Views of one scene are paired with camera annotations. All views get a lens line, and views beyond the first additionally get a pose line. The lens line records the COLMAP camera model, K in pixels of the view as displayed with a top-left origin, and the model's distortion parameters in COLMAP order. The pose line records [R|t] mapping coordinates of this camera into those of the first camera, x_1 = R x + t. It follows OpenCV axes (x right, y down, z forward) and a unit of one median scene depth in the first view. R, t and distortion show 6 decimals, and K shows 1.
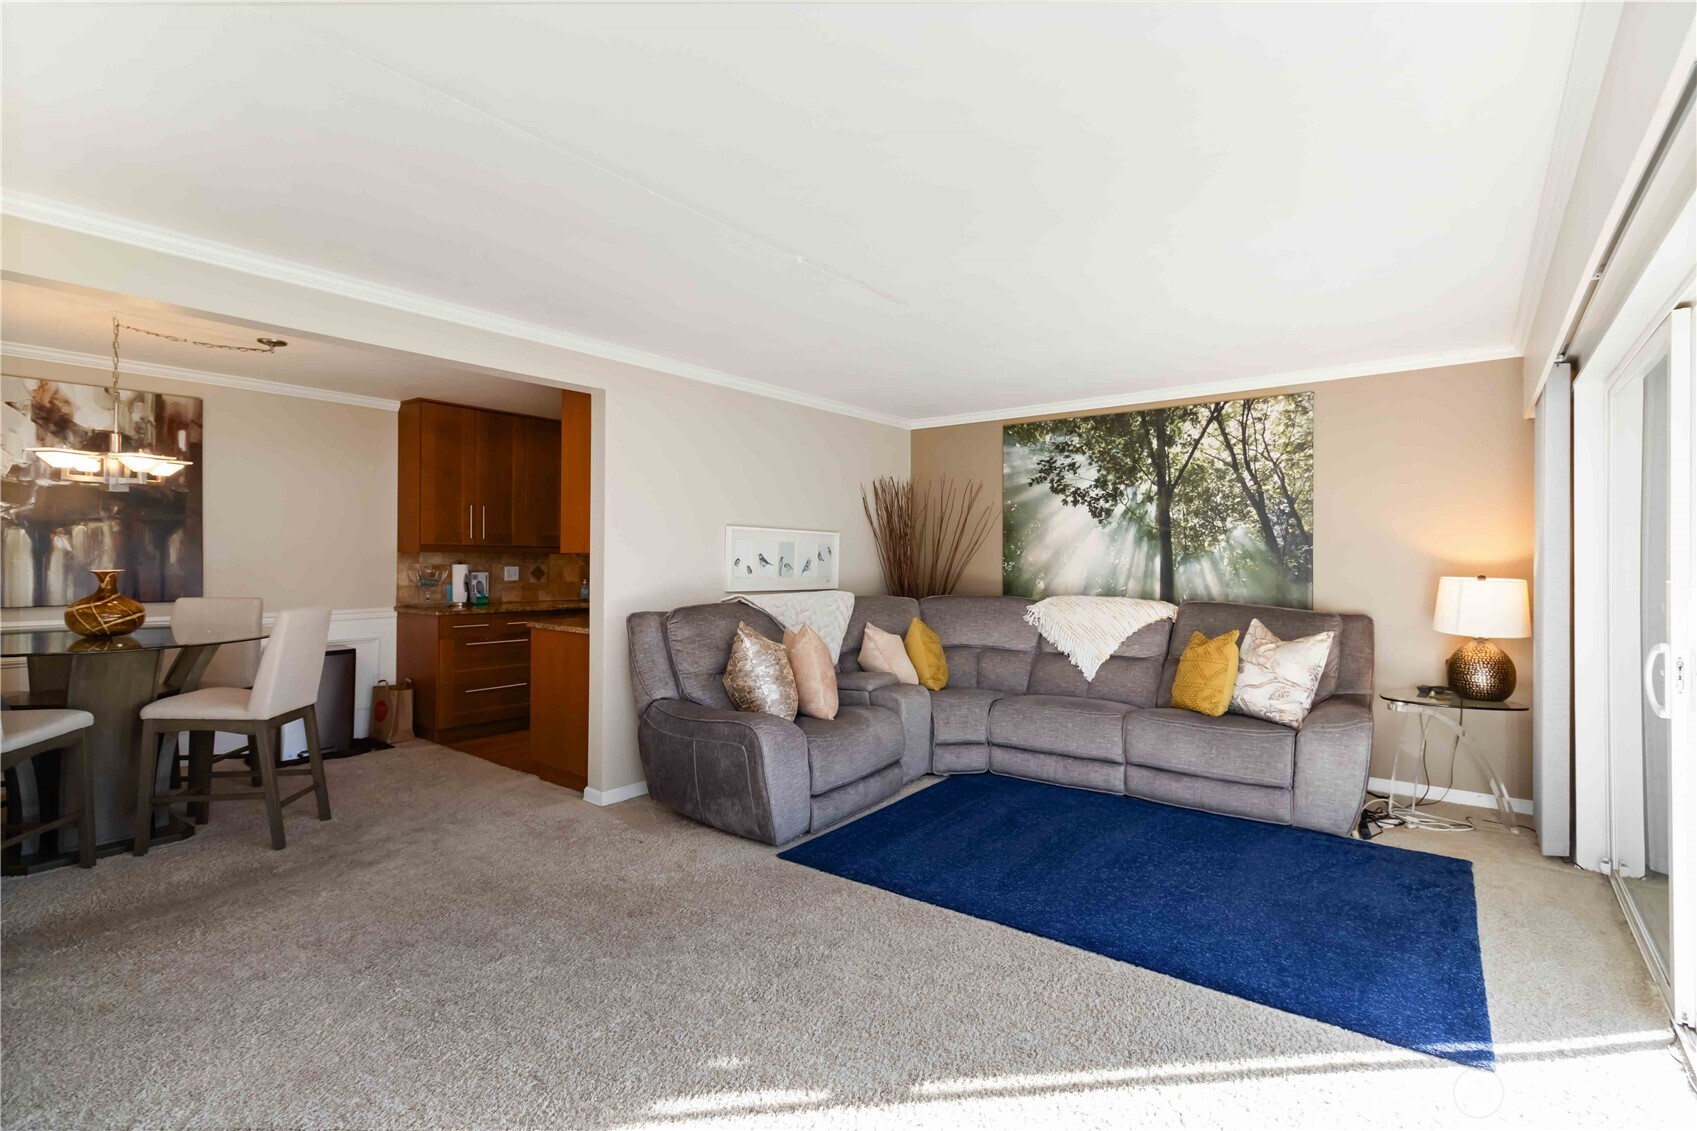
lens RADIAL K [[792.3, 0, 852.4], [0, 792.3, 553.0], [0, 0, 1]] dist [-0.006394, 0.002582]
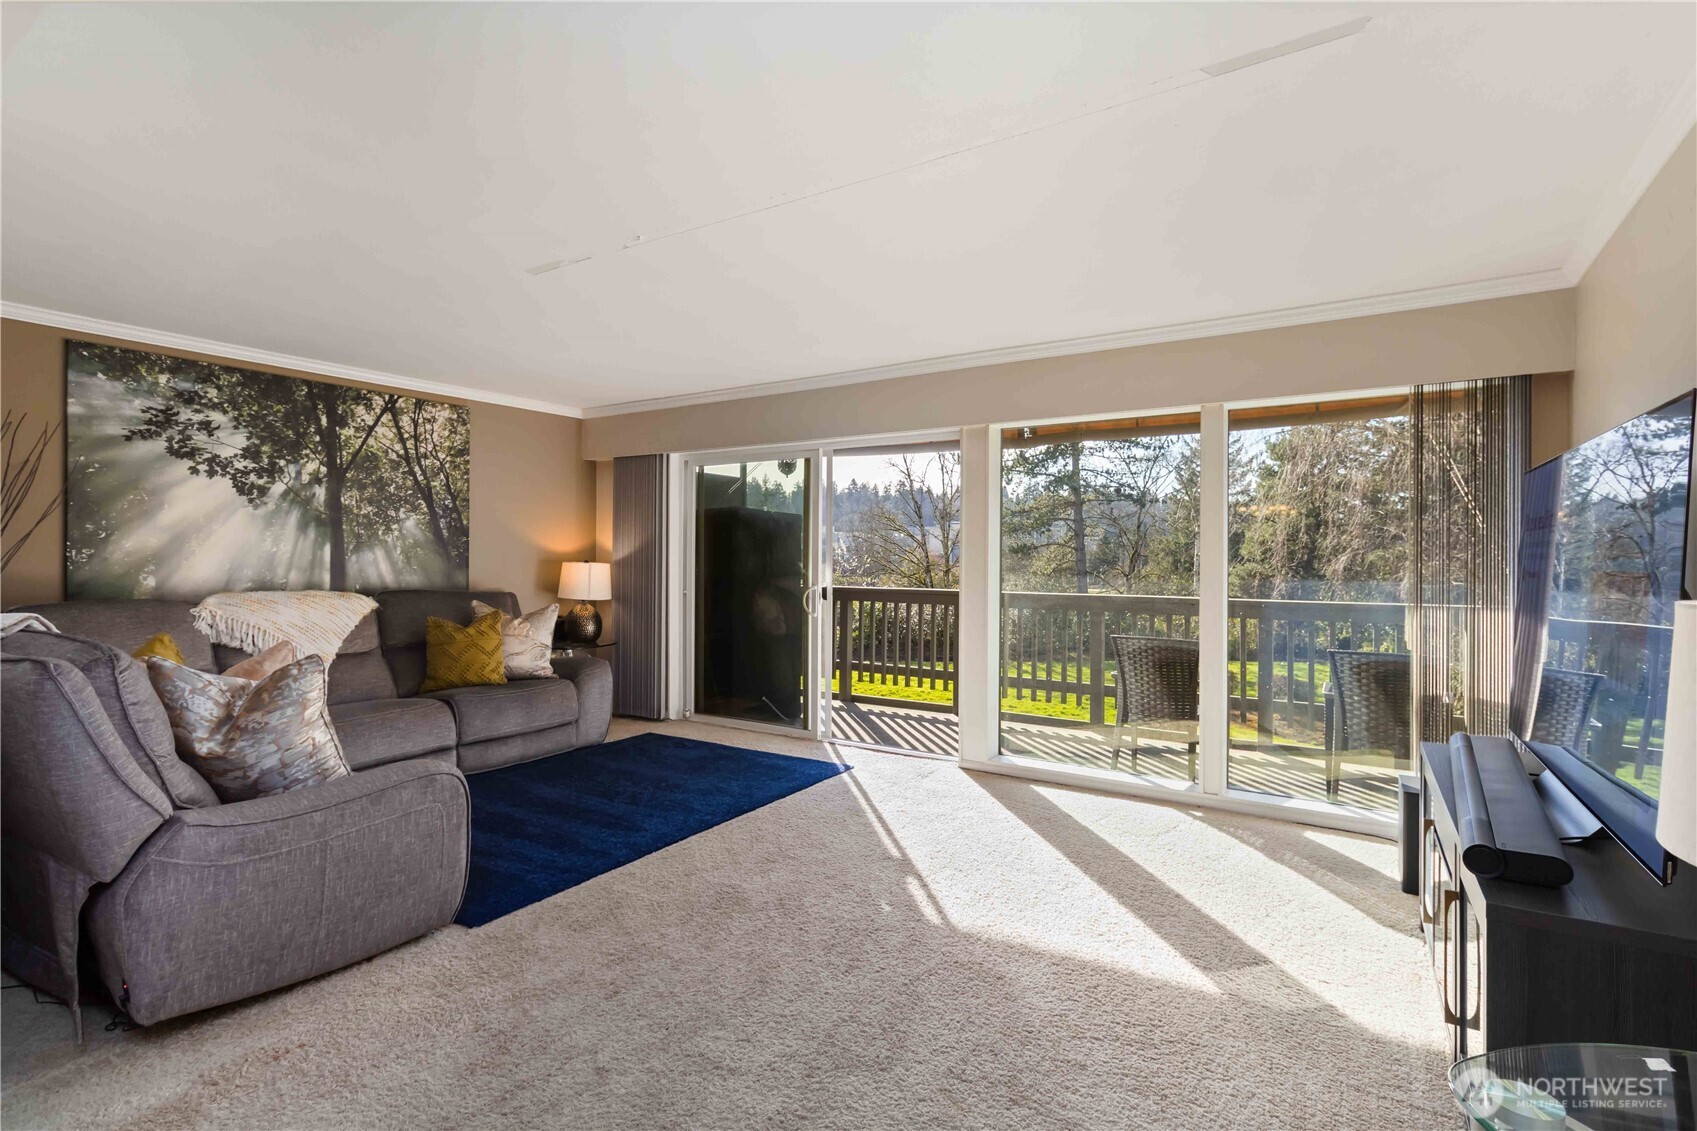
lens RADIAL K [[792.3, 0, 898.7], [0, 792.3, 554.6], [0, 0, 1]] dist [-0.006394, 0.002582]
pose [[-0.126471, 0.000098, 0.991970, -0.624174], [-0.012356, 0.999922, -0.001674, 0.009687], [-0.991893, -0.012468, -0.126460, 0.471015]]
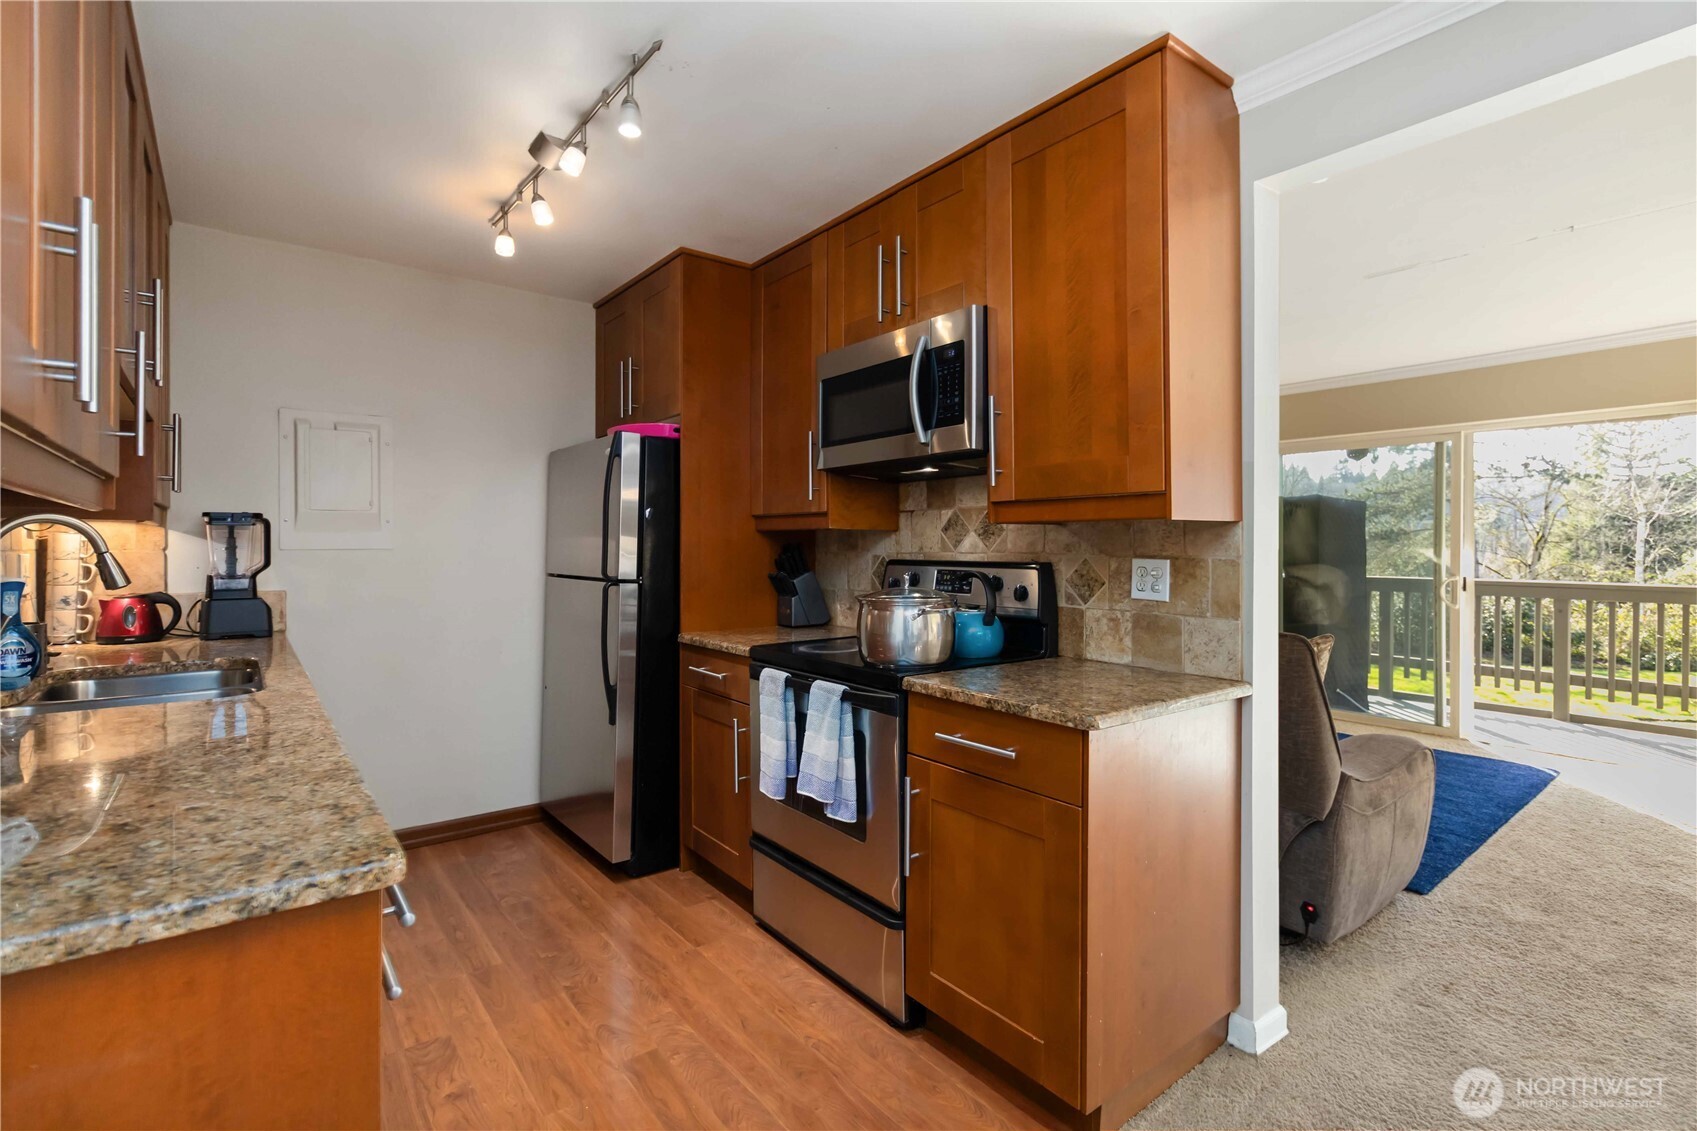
lens RADIAL K [[792.3, 0, 860.2], [0, 792.3, 543.6], [0, 0, 1]] dist [-0.006394, 0.002582]
pose [[0.211008, -0.002107, 0.977482, -0.703853], [-0.008458, 0.999956, 0.003982, 0.011254], [-0.977448, -0.009107, 0.210981, 0.973118]]
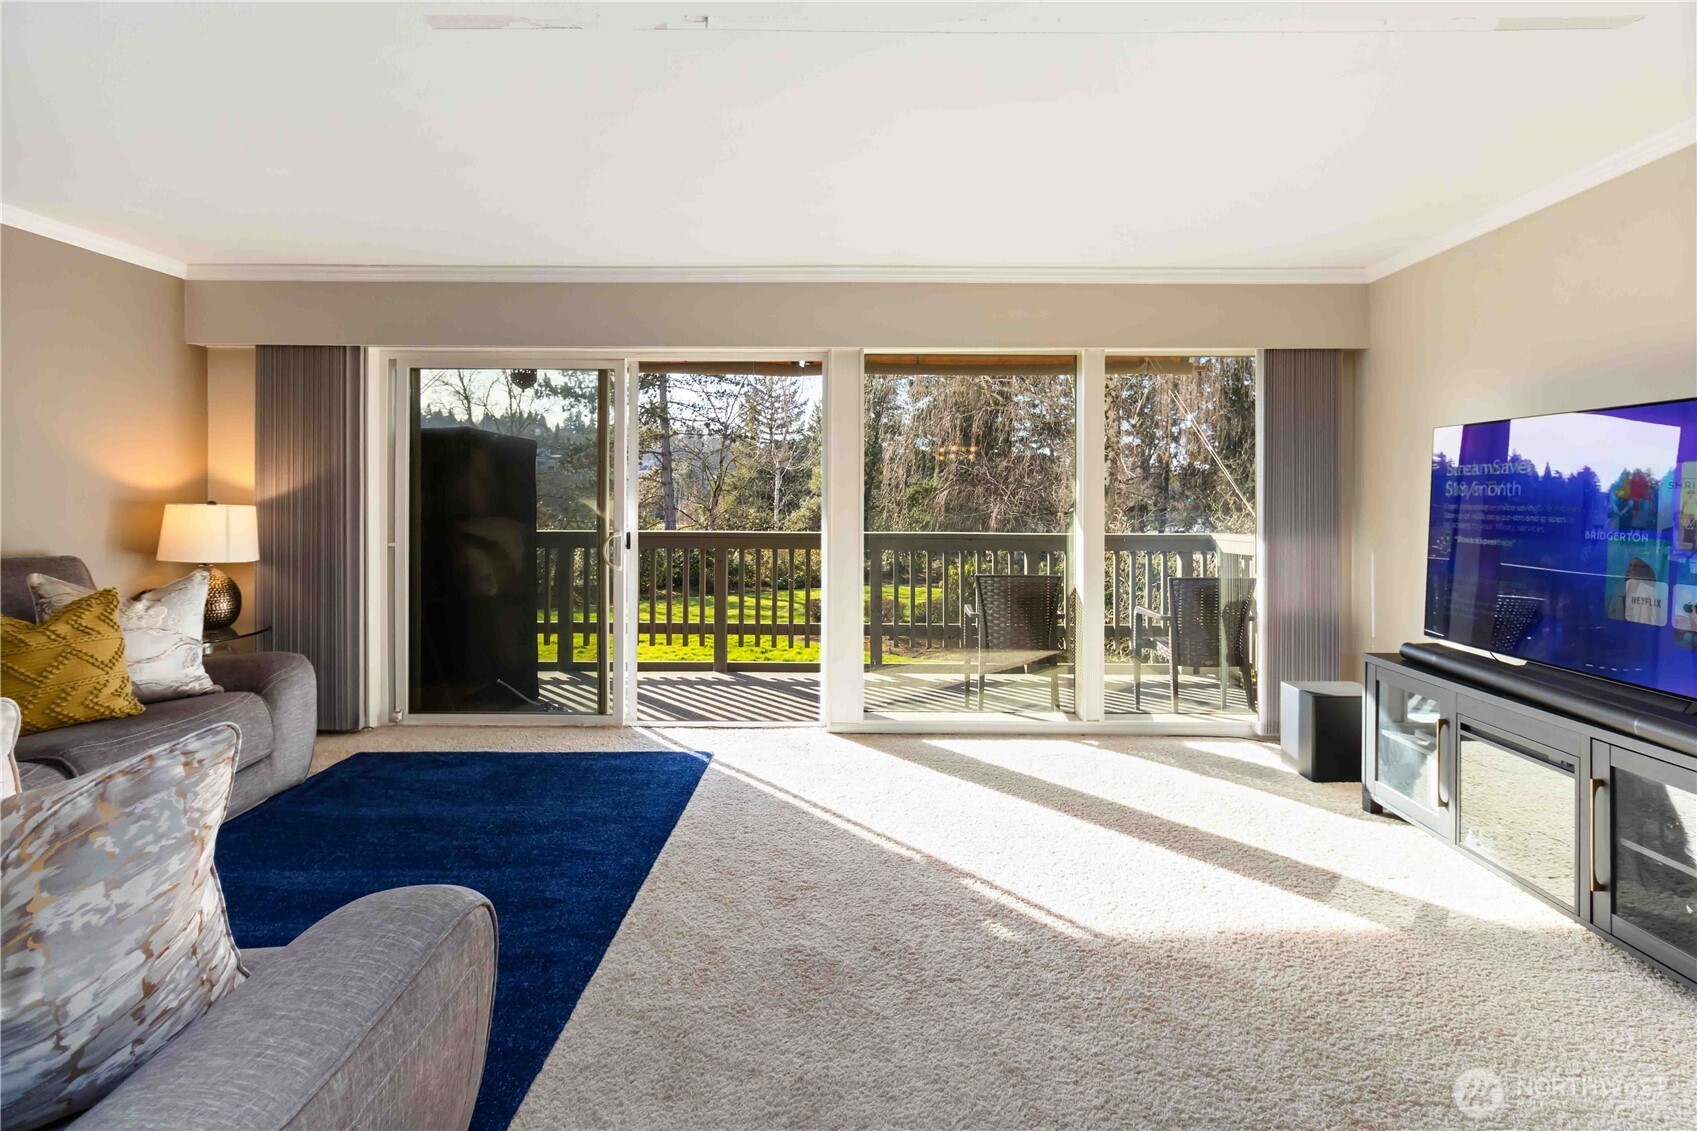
lens RADIAL K [[792.3, 0, 856.9], [0, 792.3, 497.3], [0, 0, 1]] dist [-0.006394, 0.002582]
pose [[-0.619403, -0.008850, 0.785023, -0.374397], [-0.010823, 0.999938, 0.002732, 0.009447], [-0.784999, -0.006804, -0.619460, 0.765800]]
